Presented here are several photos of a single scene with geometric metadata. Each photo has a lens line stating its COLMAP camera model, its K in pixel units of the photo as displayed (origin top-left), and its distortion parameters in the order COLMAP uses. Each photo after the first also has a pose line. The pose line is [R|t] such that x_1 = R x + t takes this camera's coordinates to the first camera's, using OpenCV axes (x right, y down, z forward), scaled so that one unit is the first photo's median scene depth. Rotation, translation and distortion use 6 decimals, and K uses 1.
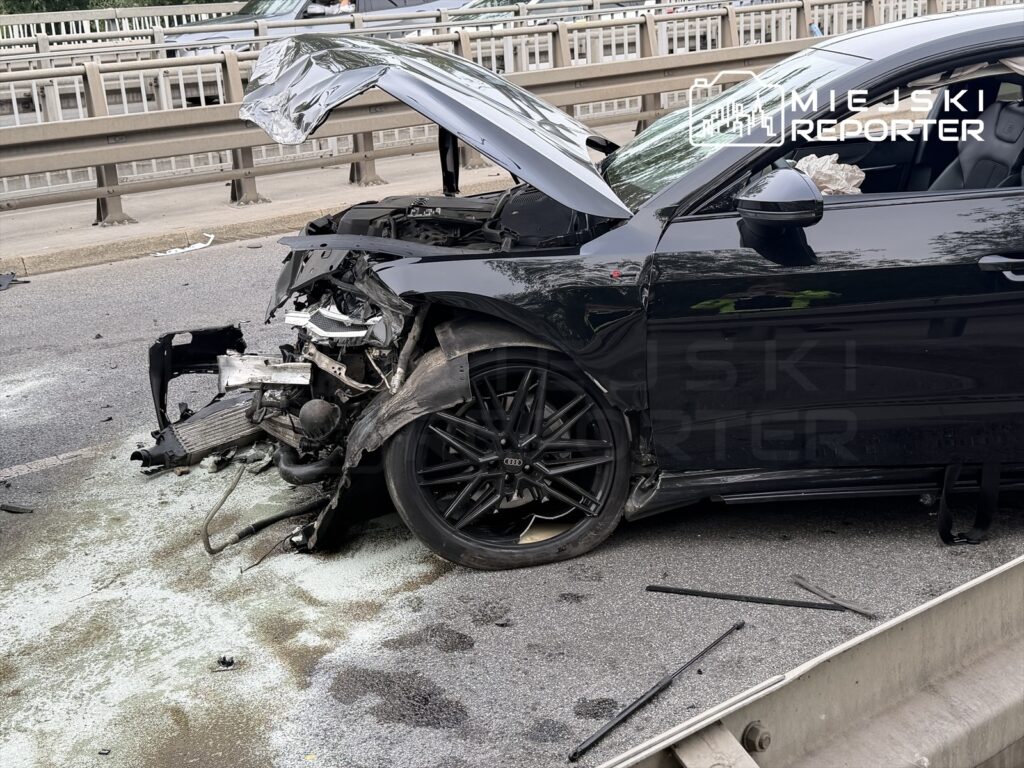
lens RADIAL K [[1349.0, 0, 545.2], [0, 1349.0, 369.0], [0, 0, 1]] dist [0.109941, 0.000000]
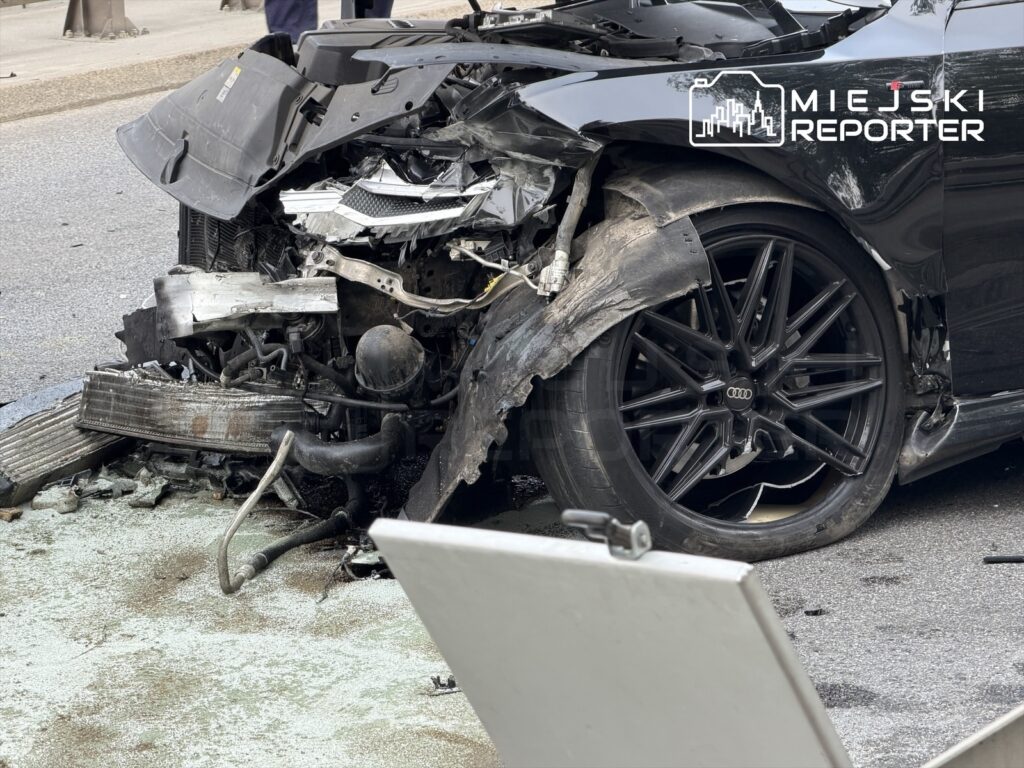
lens RADIAL K [[3362.1, 0, 457.9], [0, 3362.1, 372.0], [0, 0, 1]] dist [0.109313, 0.000000]
pose [[0.959347, -0.050066, 0.277752, -0.584085], [0.073776, 0.994407, -0.075574, 0.167597], [-0.272415, 0.092993, 0.957676, -0.466971]]
